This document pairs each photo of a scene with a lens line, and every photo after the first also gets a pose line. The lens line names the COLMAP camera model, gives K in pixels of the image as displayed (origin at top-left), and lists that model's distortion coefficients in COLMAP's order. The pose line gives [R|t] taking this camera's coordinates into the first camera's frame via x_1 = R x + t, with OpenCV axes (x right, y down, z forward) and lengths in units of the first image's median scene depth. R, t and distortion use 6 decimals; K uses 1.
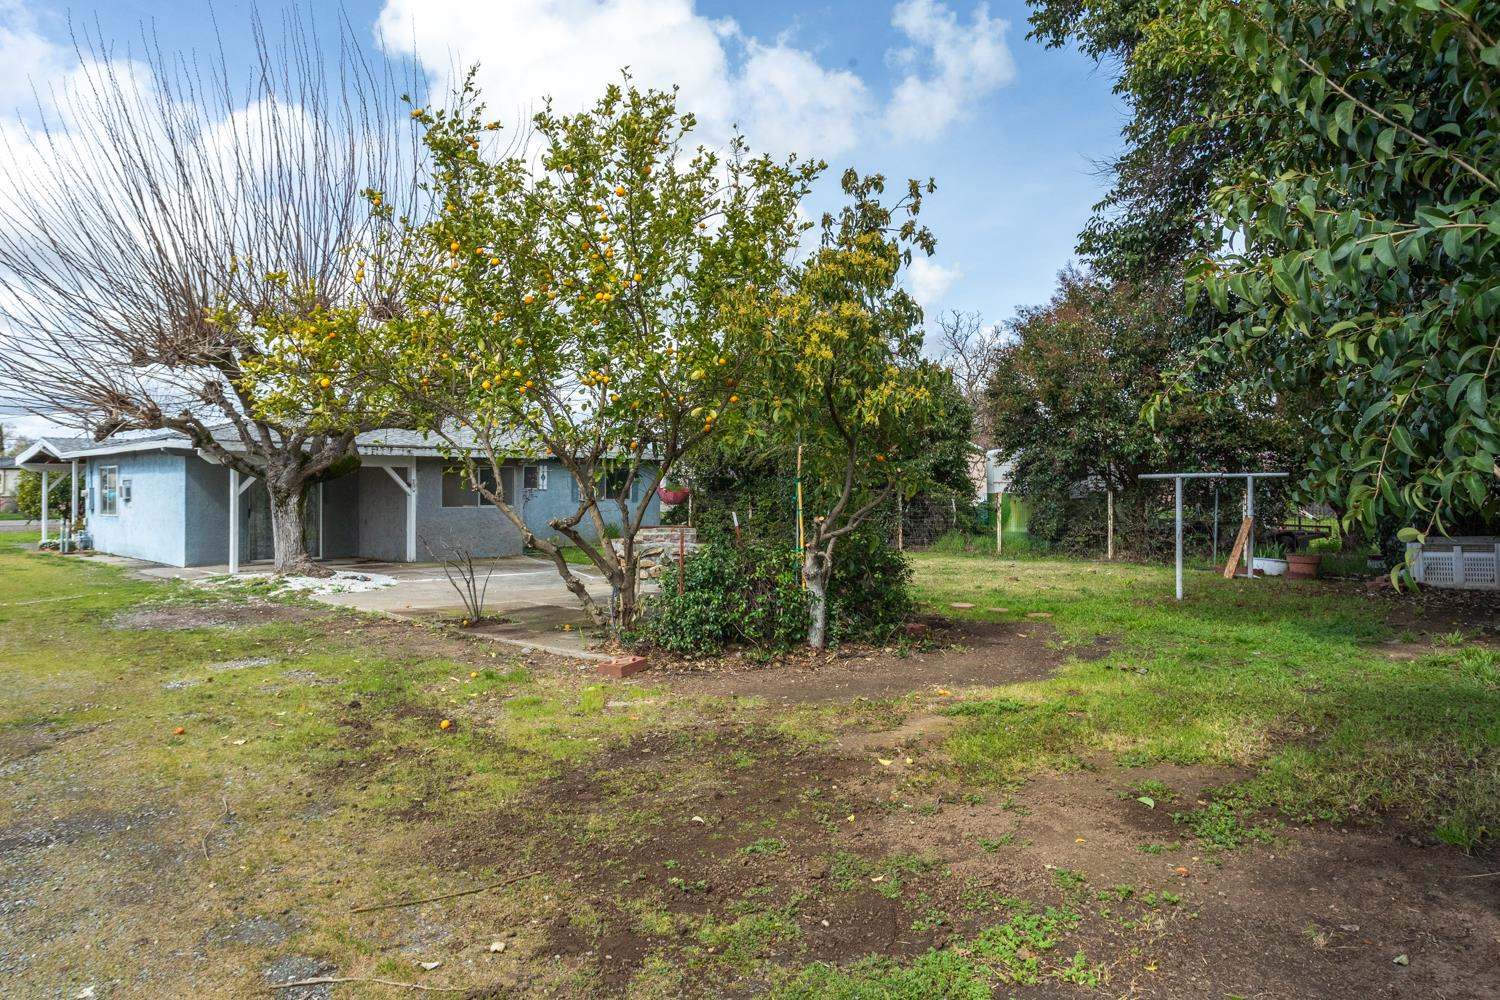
lens RADIAL K [[964.3, 0, 747.6], [0, 964.3, 486.3], [0, 0, 1]] dist [-0.002510, -0.000306]
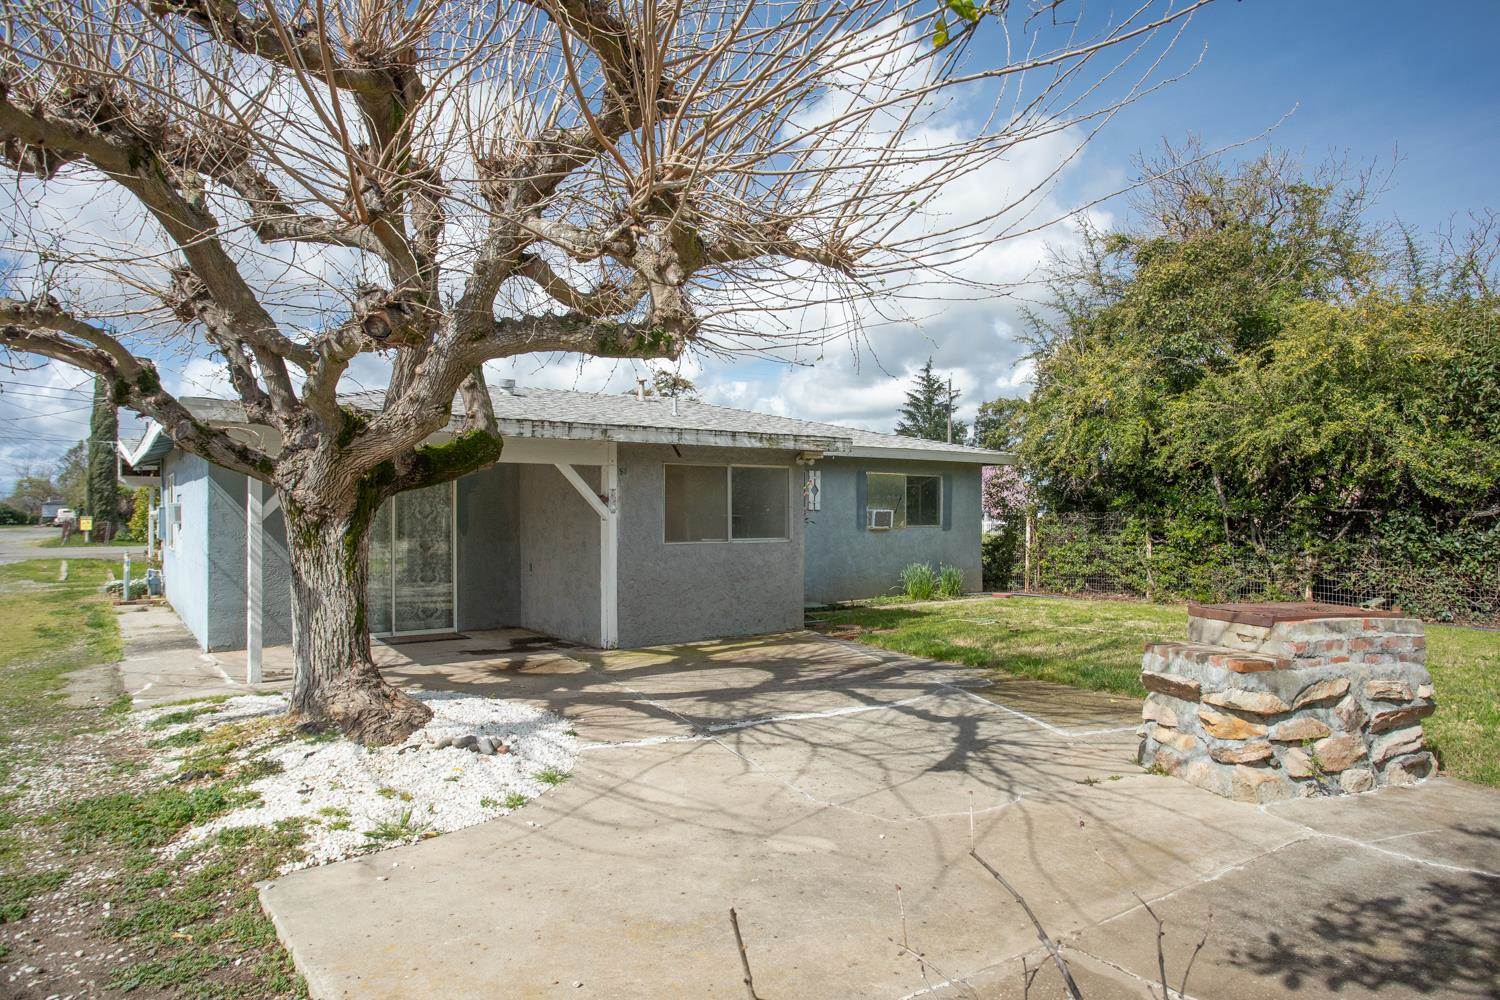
lens RADIAL K [[973.1, 0, 751.7], [0, 973.1, 502.5], [0, 0, 1]] dist [-0.001061, -0.000026]
pose [[0.983243, -0.002959, -0.182276, -0.188712], [0.001654, 0.999972, -0.007306, 0.004517], [0.182292, 0.006882, 0.983220, 0.531142]]
